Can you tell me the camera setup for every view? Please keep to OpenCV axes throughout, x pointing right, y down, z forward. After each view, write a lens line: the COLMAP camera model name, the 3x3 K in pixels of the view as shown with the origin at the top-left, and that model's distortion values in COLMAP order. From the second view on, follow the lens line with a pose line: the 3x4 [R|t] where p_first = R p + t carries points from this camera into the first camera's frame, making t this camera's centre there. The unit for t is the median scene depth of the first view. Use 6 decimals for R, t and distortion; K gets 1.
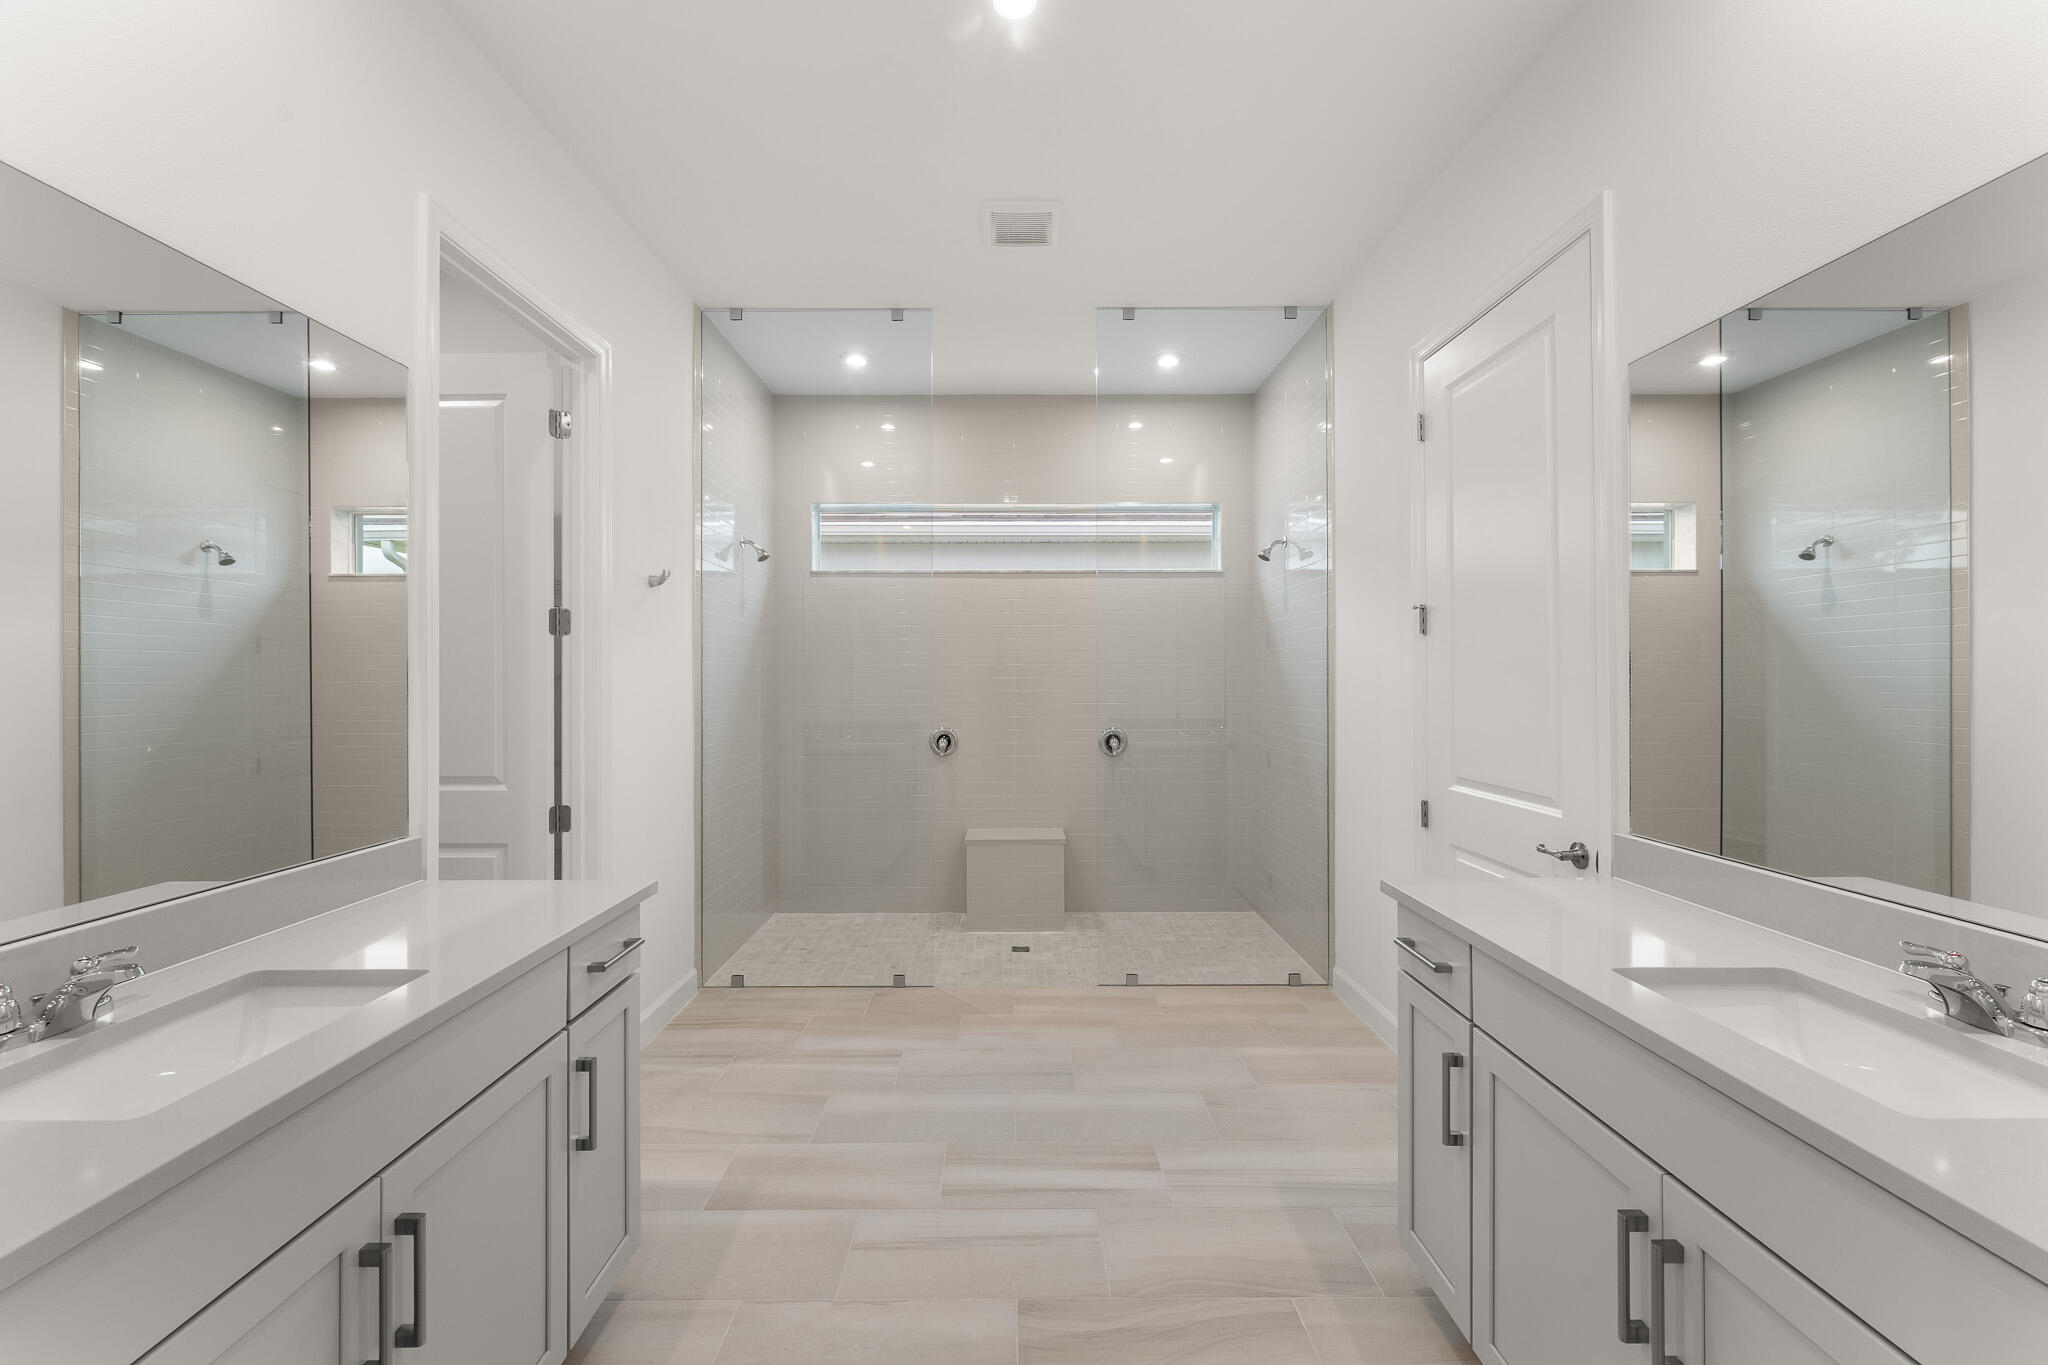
lens RADIAL K [[818.4, 0, 1019.7], [0, 818.4, 678.5], [0, 0, 1]] dist [-0.000885, -0.000357]
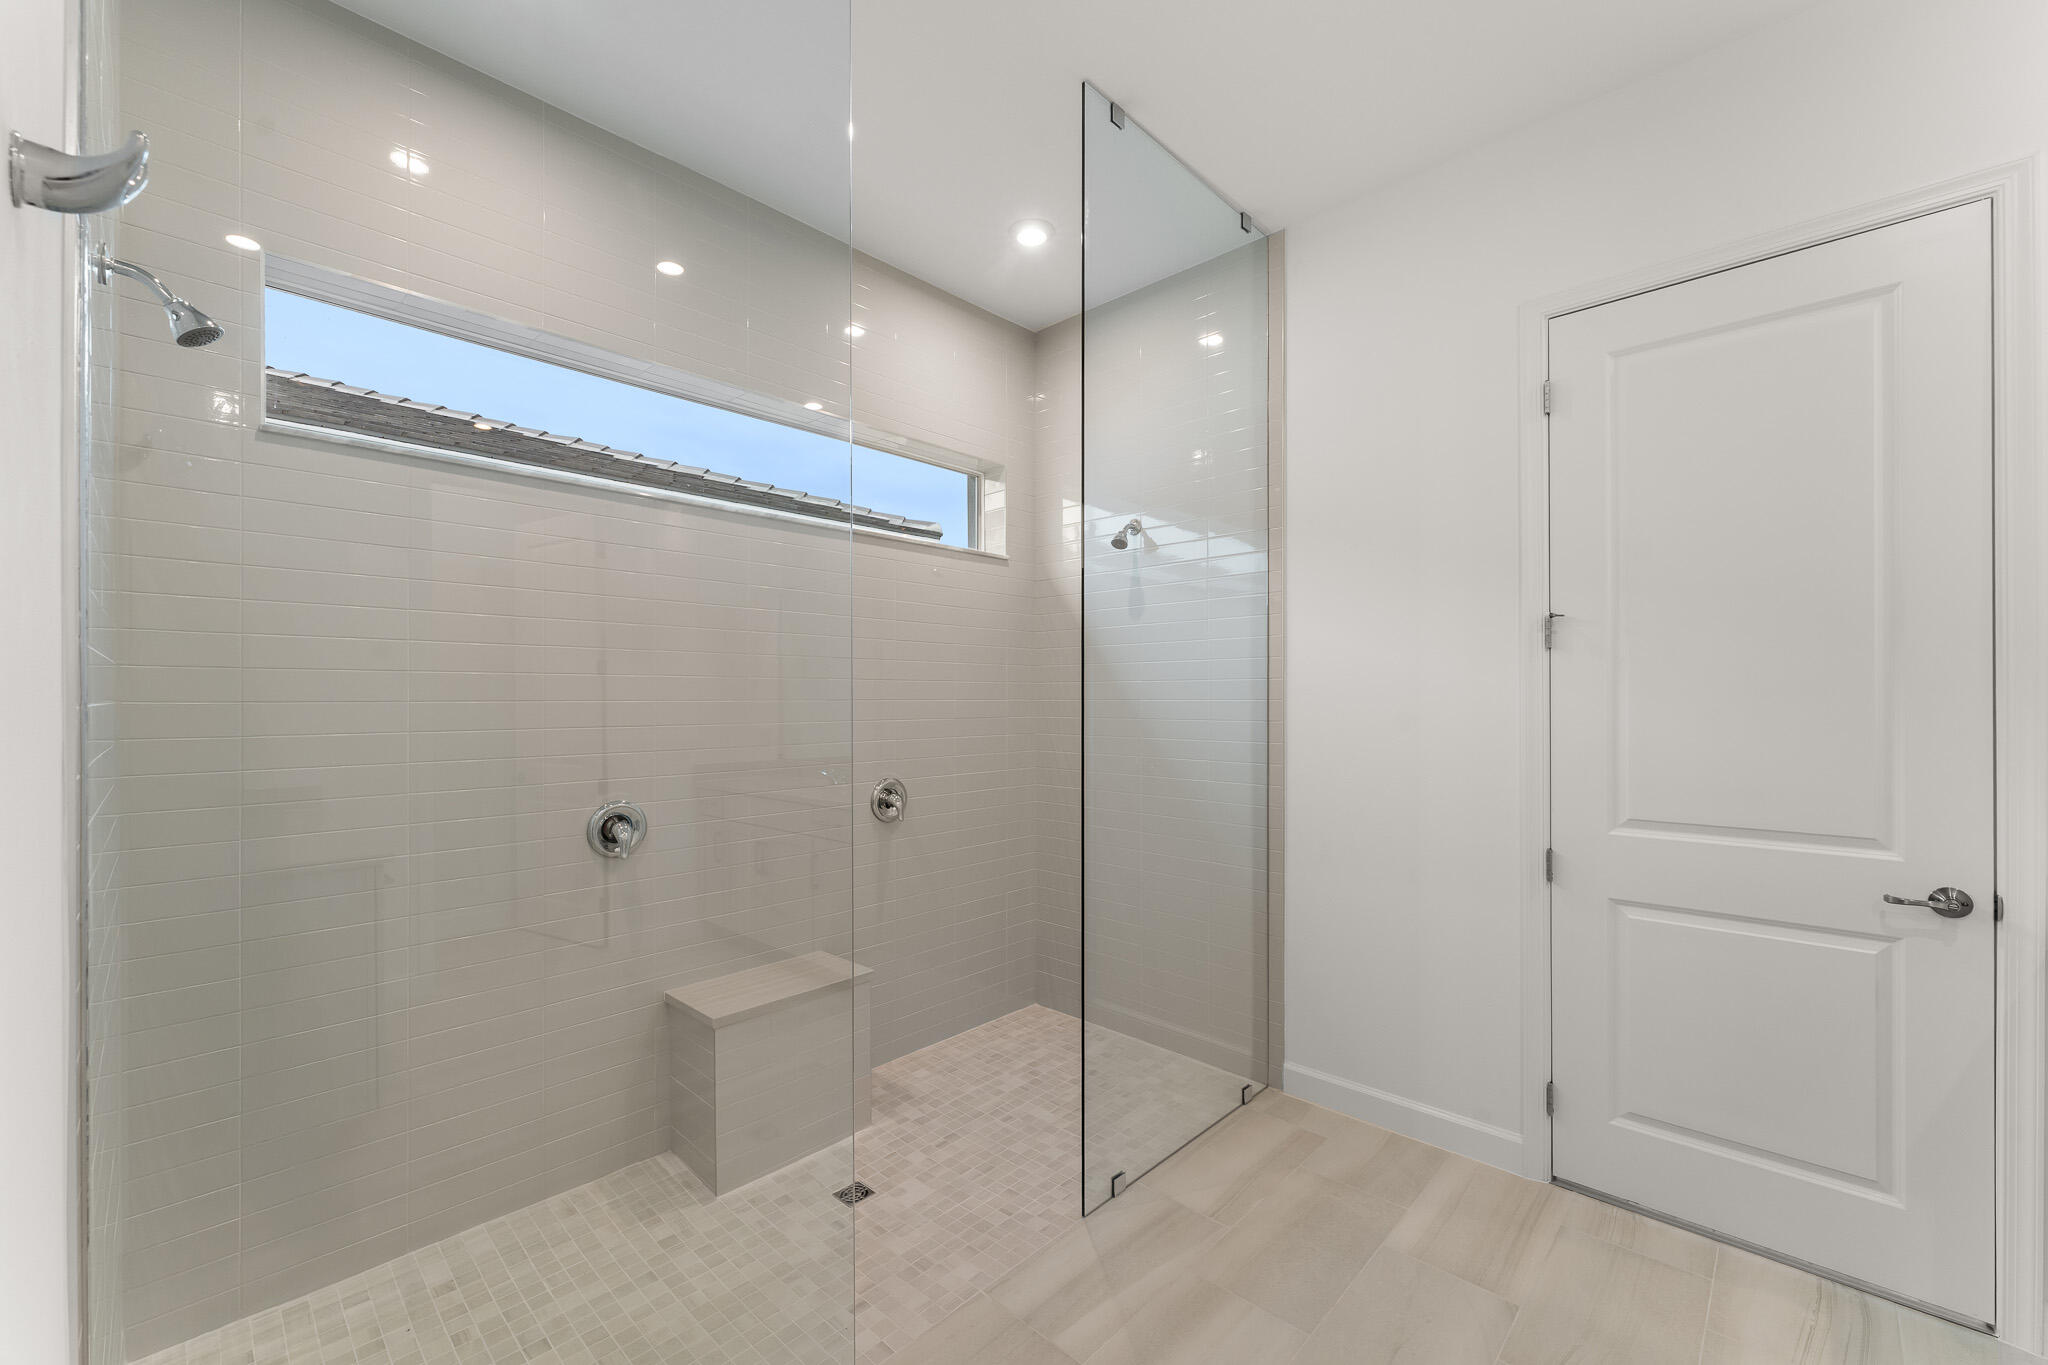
lens RADIAL K [[823.7, 0, 1018.6], [0, 823.7, 694.0], [0, 0, 1]] dist [-0.001660, -0.000439]
pose [[0.696270, 0.005811, 0.717756, -0.315941], [-0.001094, 0.999975, -0.007035, -0.001909], [-0.717779, 0.004114, 0.696259, 0.524164]]
